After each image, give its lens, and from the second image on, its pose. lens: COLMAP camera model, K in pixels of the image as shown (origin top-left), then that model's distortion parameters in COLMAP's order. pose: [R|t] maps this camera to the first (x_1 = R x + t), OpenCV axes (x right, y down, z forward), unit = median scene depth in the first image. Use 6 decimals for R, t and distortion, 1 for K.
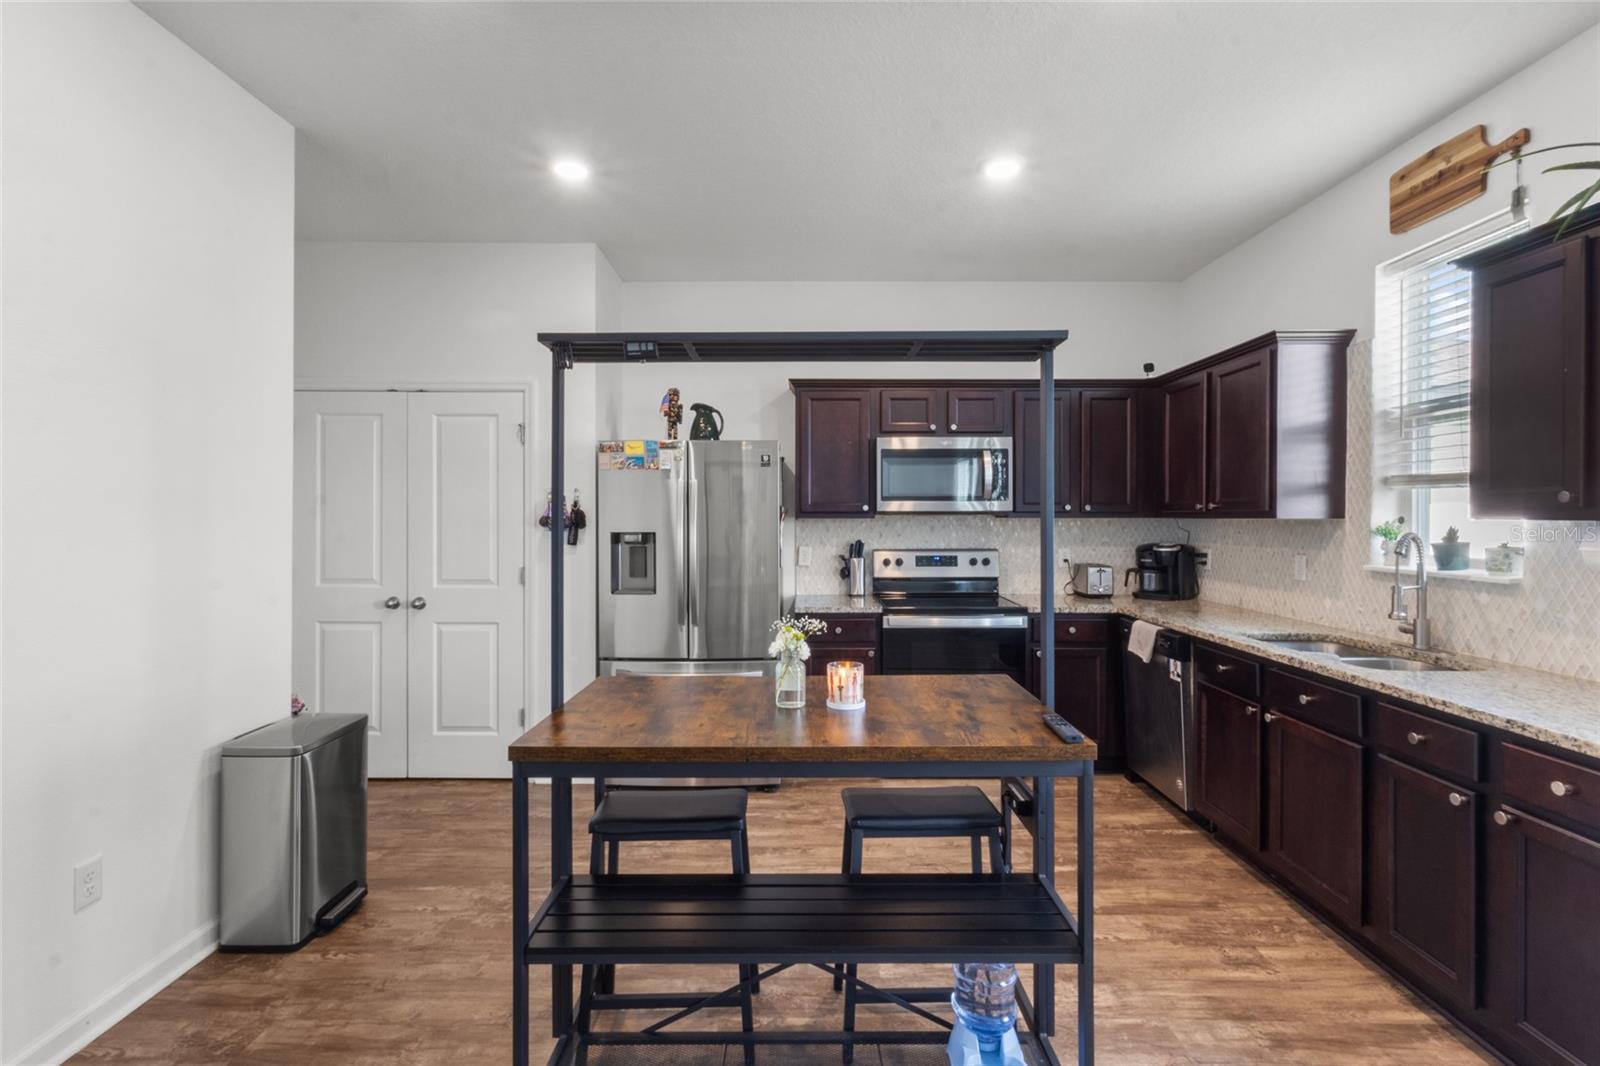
lens RADIAL K [[736.9, 0, 803.2], [0, 736.9, 521.3], [0, 0, 1]] dist [0.002423, 0.000957]
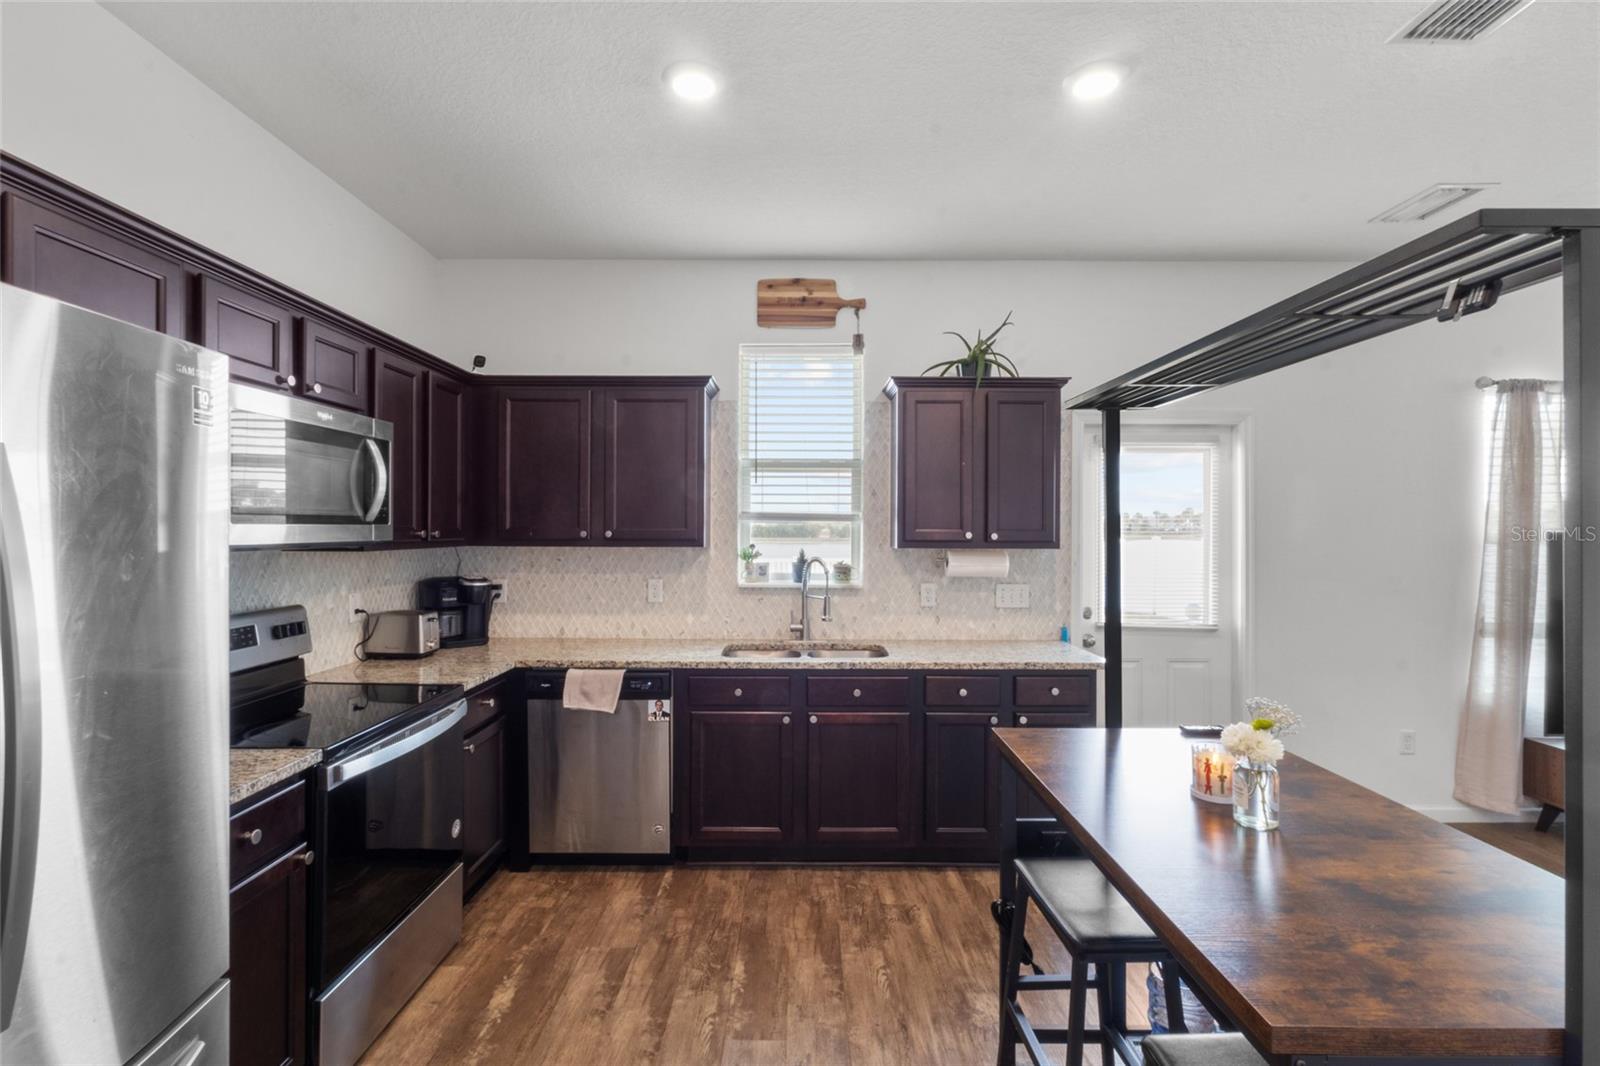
lens RADIAL K [[736.9, 0, 798.9], [0, 736.9, 532.5], [0, 0, 1]] dist [0.002423, 0.000957]
pose [[0.004286, -0.005715, 0.999974, -0.439294], [0.002458, 0.999981, 0.005704, -0.030469], [-0.999988, 0.002433, 0.004300, 0.828808]]
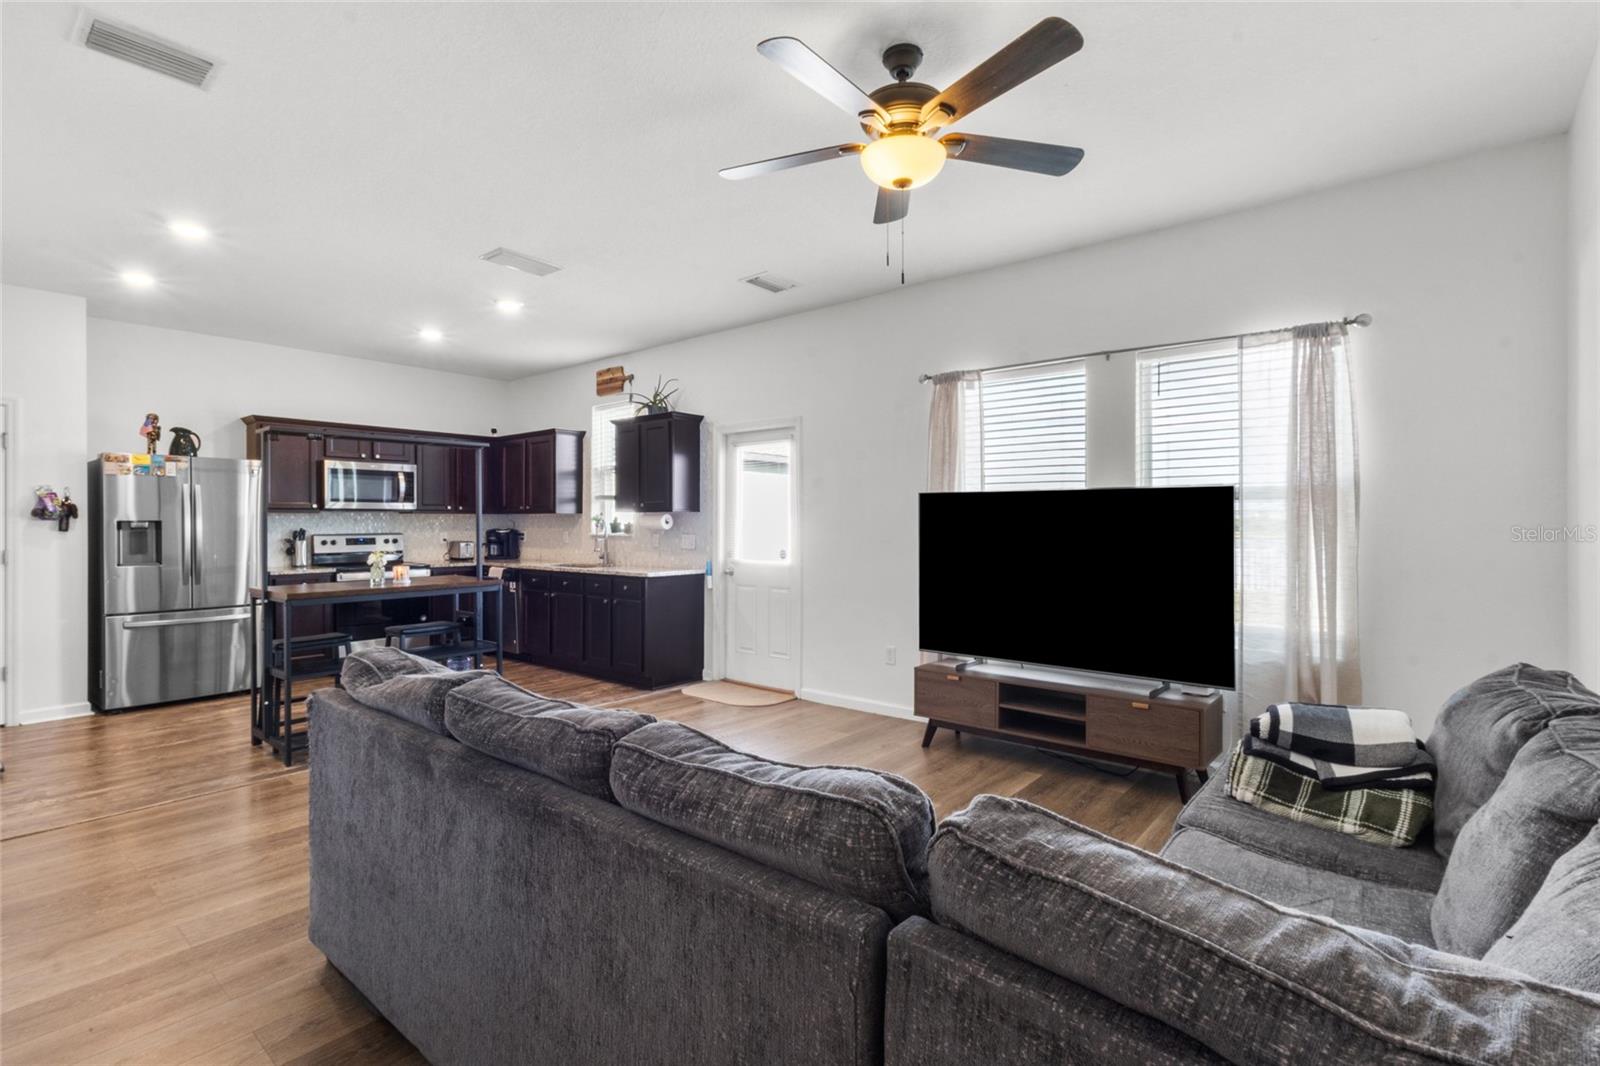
lens RADIAL K [[736.9, 0, 801.8], [0, 736.9, 523.8], [0, 0, 1]] dist [0.002423, 0.000957]
pose [[0.635776, -0.002842, 0.771869, -0.573820], [0.006214, 0.999980, -0.001436, 0.034328], [-0.771849, 0.005710, 0.635780, -0.938647]]
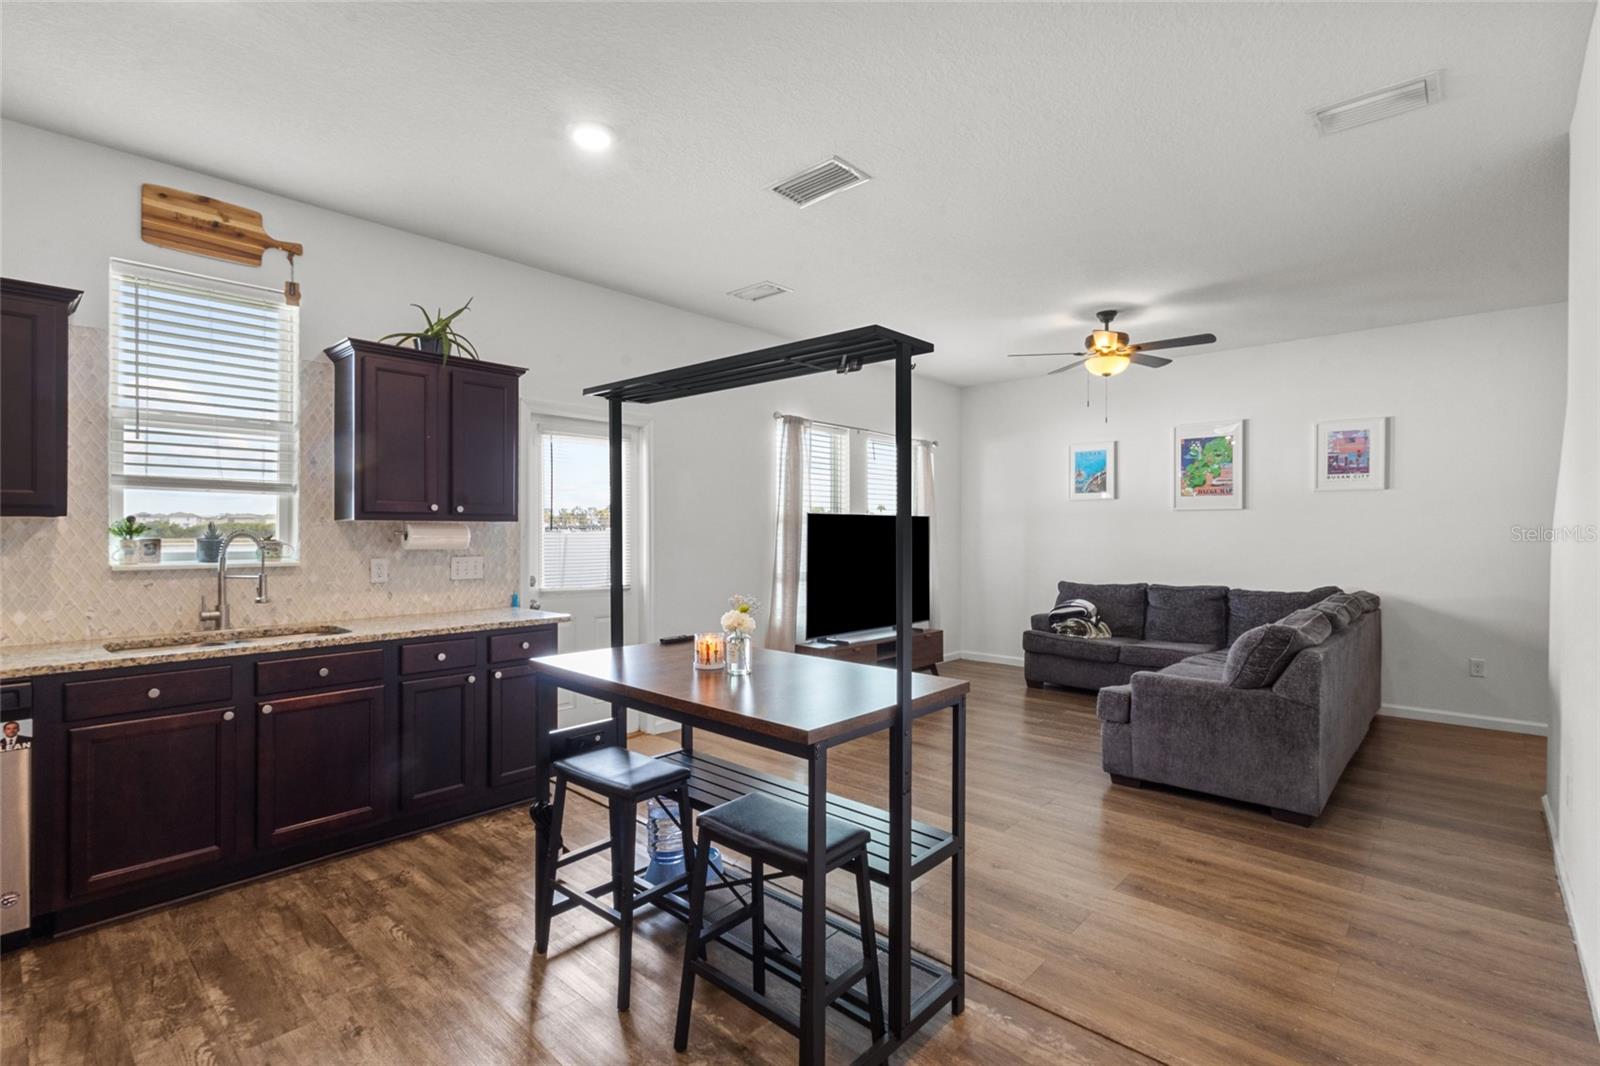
lens RADIAL K [[736.9, 0, 798.3], [0, 736.9, 531.9], [0, 0, 1]] dist [0.002423, 0.000957]
pose [[-0.737066, -0.005945, 0.675794, -0.505172], [-0.000013, 0.999961, 0.008782, 0.006177], [-0.675821, 0.006464, -0.737038, 1.025086]]
